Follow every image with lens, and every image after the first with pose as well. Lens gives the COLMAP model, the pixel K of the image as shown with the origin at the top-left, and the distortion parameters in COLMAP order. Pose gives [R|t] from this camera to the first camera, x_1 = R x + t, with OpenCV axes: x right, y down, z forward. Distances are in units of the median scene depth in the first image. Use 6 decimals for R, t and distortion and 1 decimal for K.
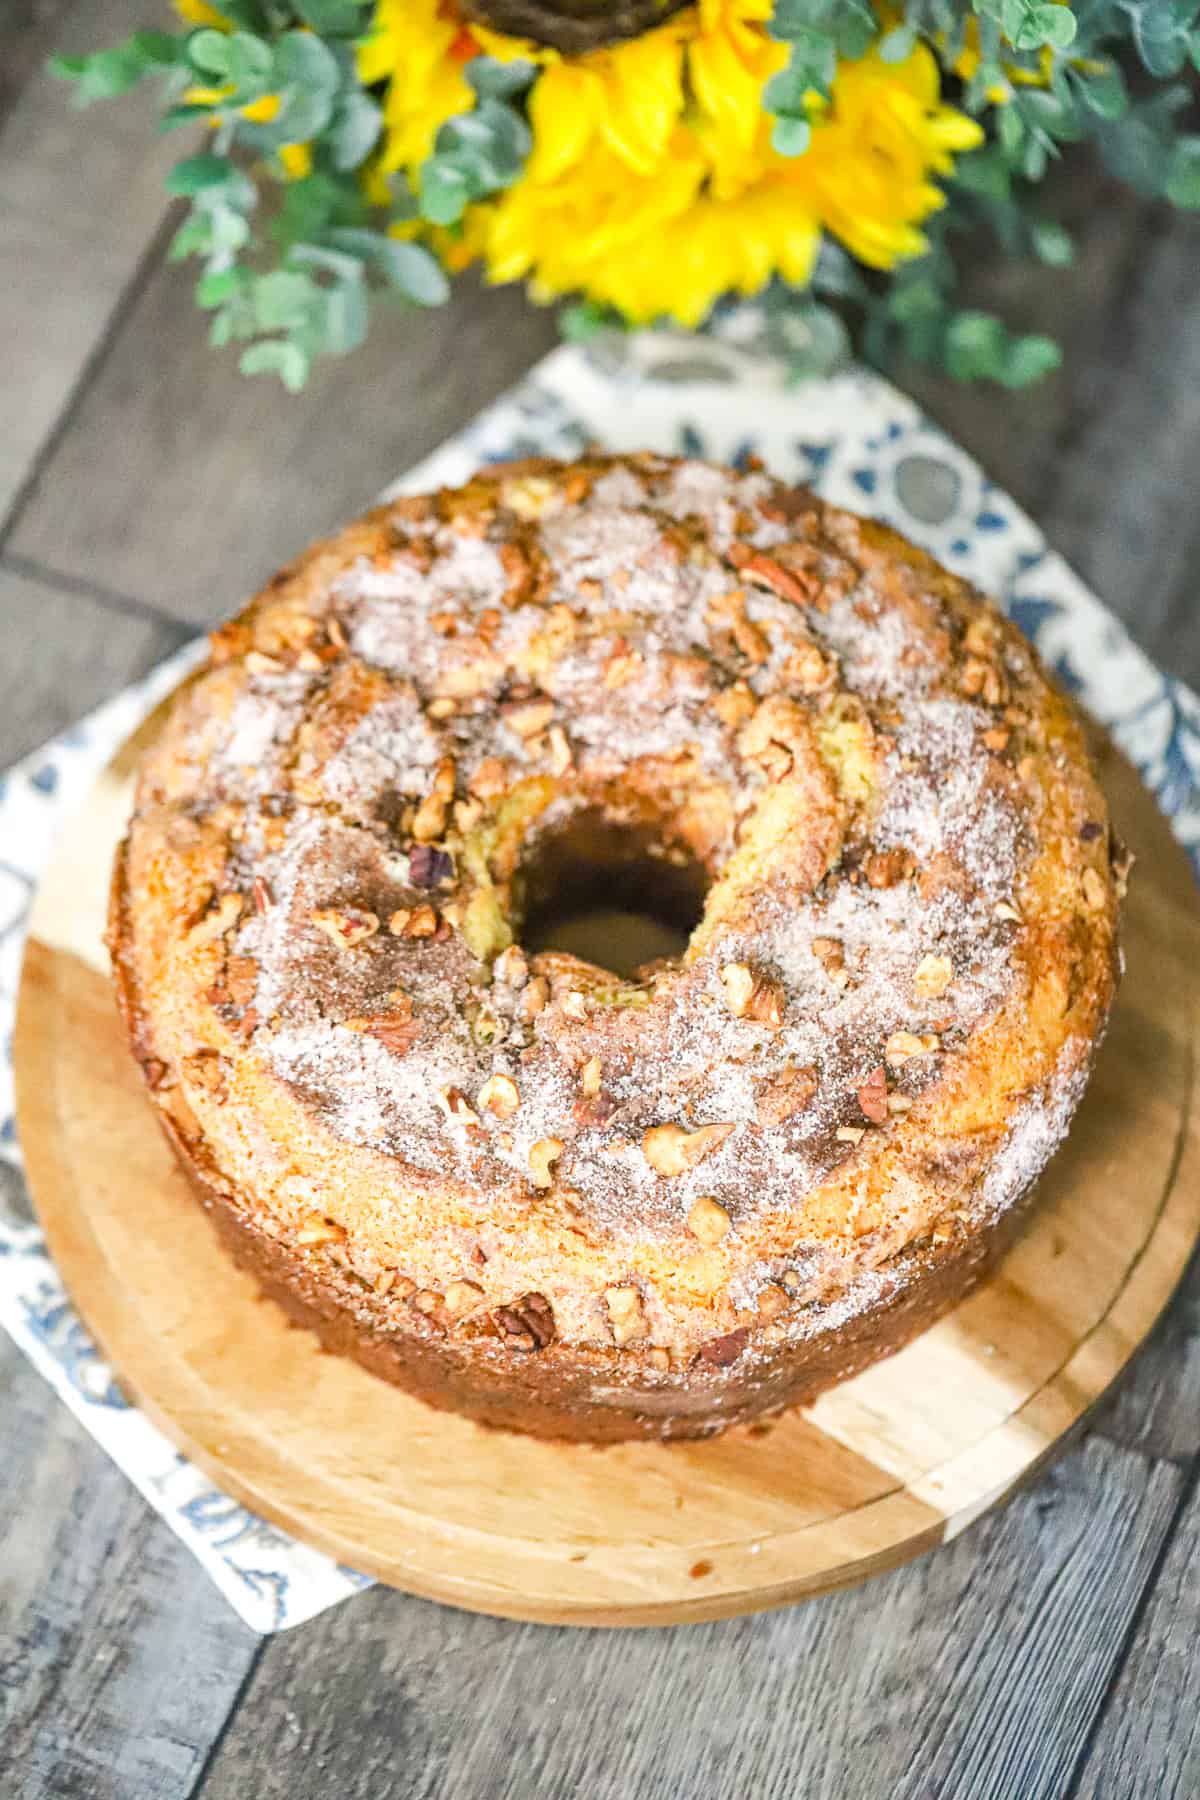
lens RADIAL K [[5423.0, 0, 600.0], [0, 5423.0, 900.0], [0, 0, 1]] dist [0.051001, 1.530254]
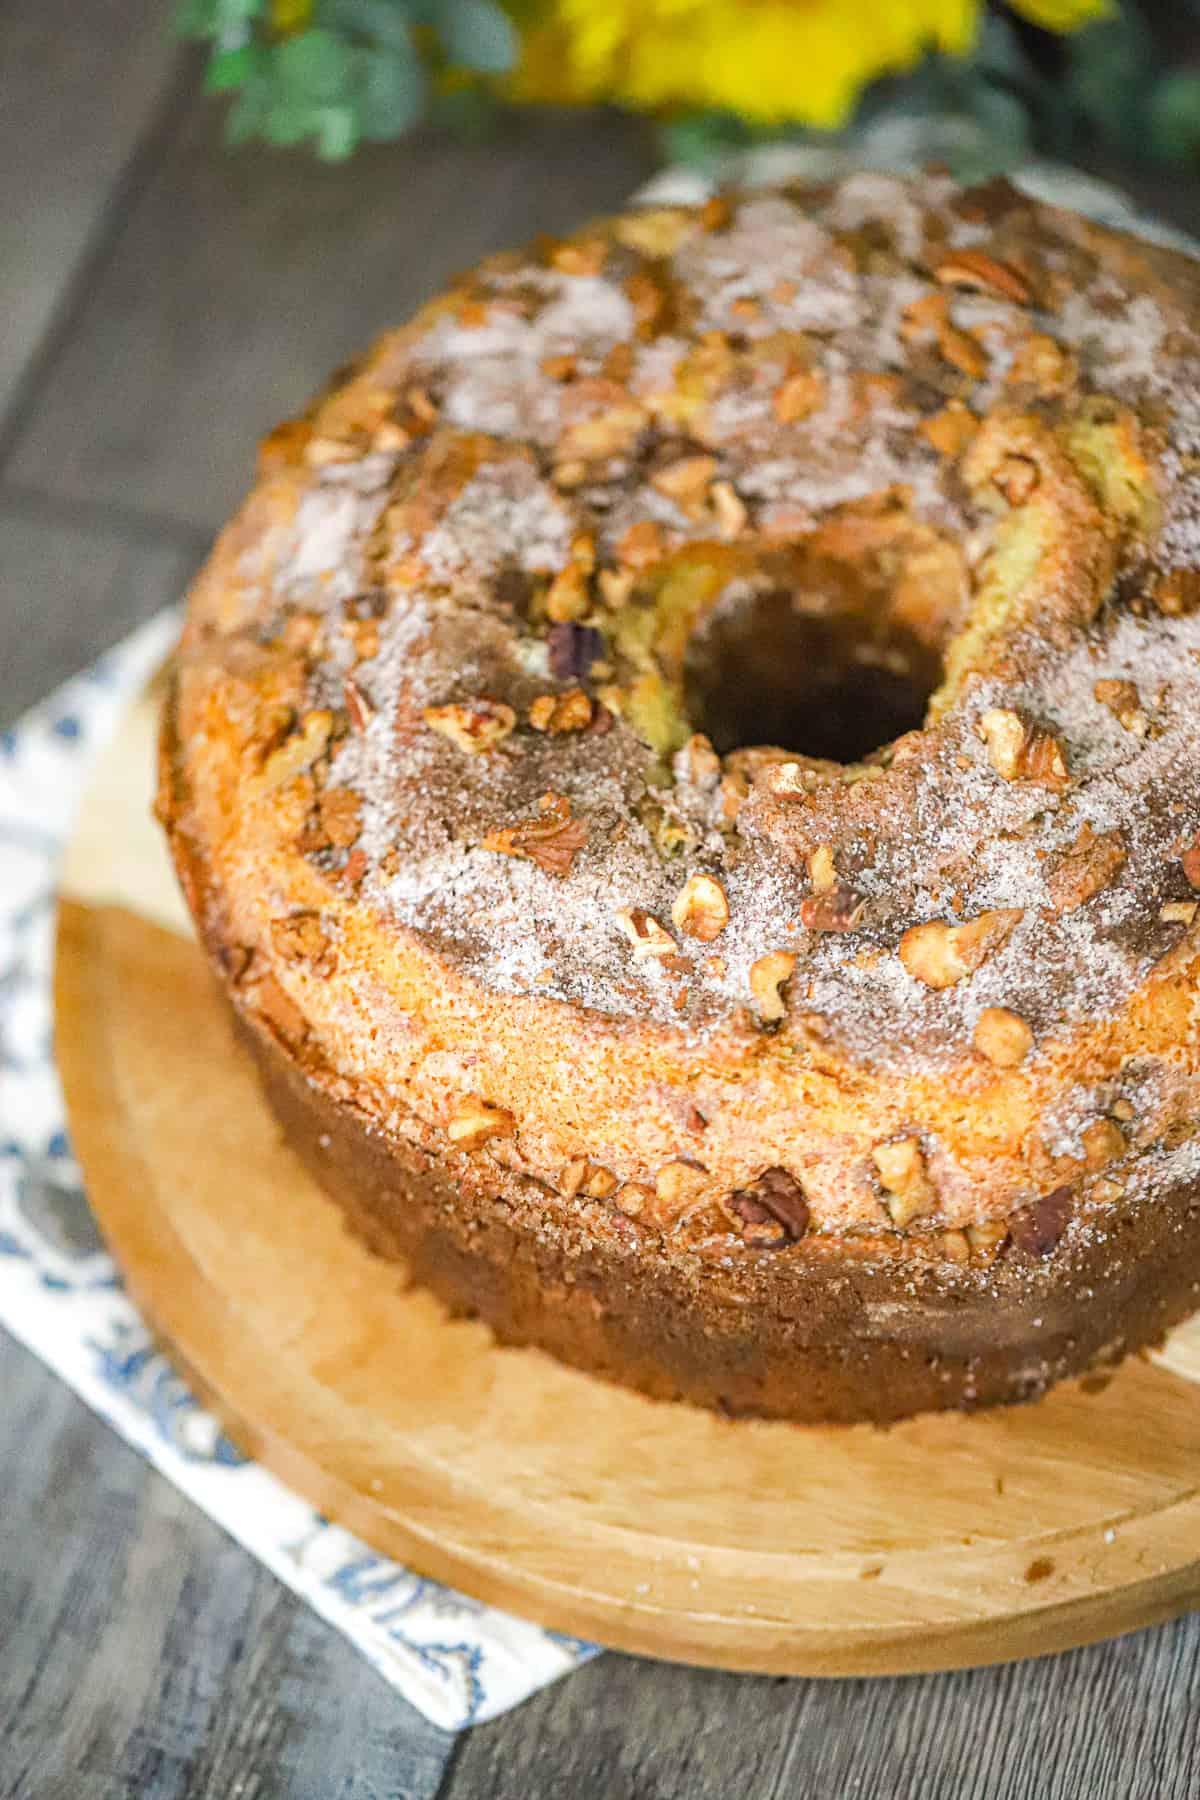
lens RADIAL K [[5423.0, 0, 600.0], [0, 5423.0, 900.0], [0, 0, 1]] dist [0.051001, 1.530254]
pose [[0.994488, -0.104742, -0.004696, -0.028047], [0.102389, 0.979844, -0.171531, 0.157292], [0.022568, 0.170105, 0.985167, 0.264930]]
